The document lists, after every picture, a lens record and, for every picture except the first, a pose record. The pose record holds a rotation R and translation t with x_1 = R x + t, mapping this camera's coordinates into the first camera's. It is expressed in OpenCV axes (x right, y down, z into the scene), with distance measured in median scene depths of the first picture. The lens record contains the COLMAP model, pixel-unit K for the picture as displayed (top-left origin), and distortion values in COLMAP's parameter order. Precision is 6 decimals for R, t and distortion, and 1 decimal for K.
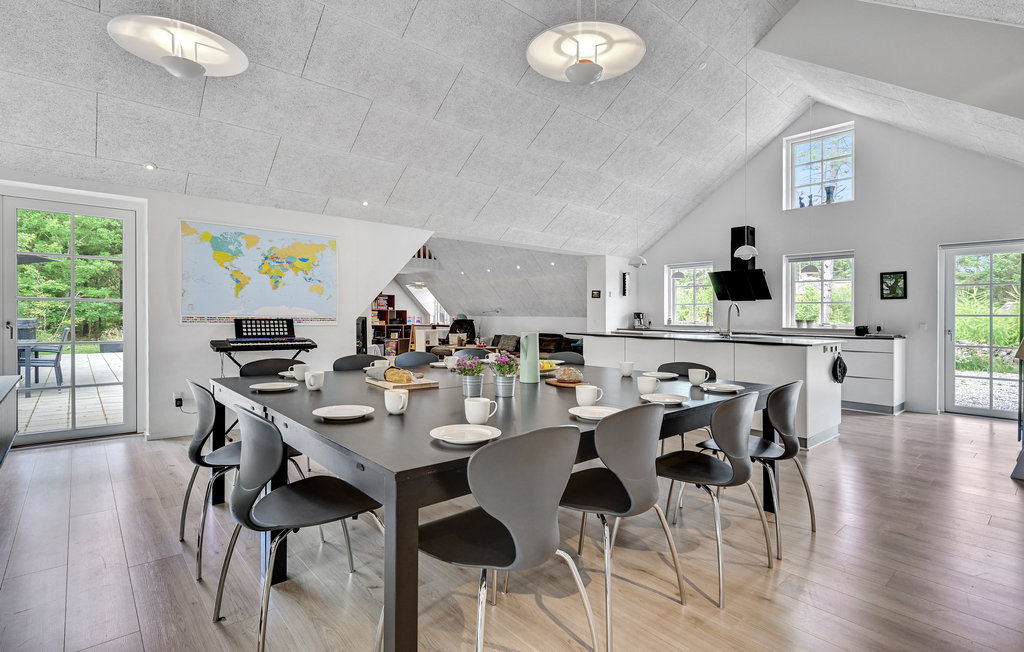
lens RADIAL K [[492.6, 0, 522.8], [0, 492.6, 315.1], [0, 0, 1]] dist [0.002942, 0.000304]
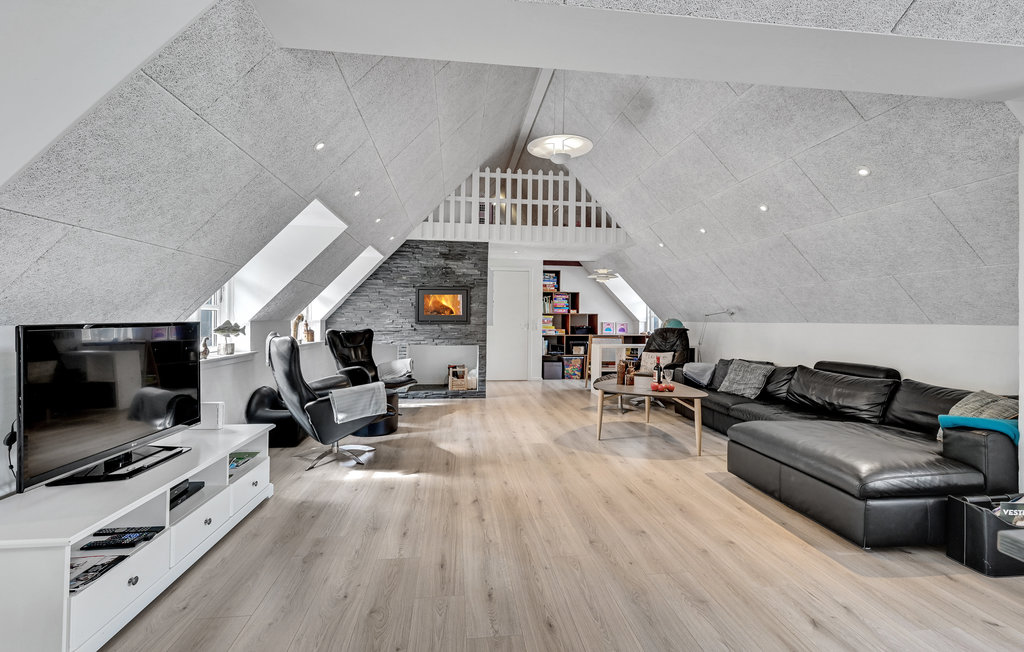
lens RADIAL K [[449.8, 0, 523.0], [0, 449.8, 310.5], [0, 0, 1]] dist [-0.002831, 0.000341]
pose [[0.837334, -0.017927, -0.546397, 0.023039], [0.004313, 0.999648, -0.026189, 0.001730], [0.546674, 0.019573, 0.837117, 0.456551]]
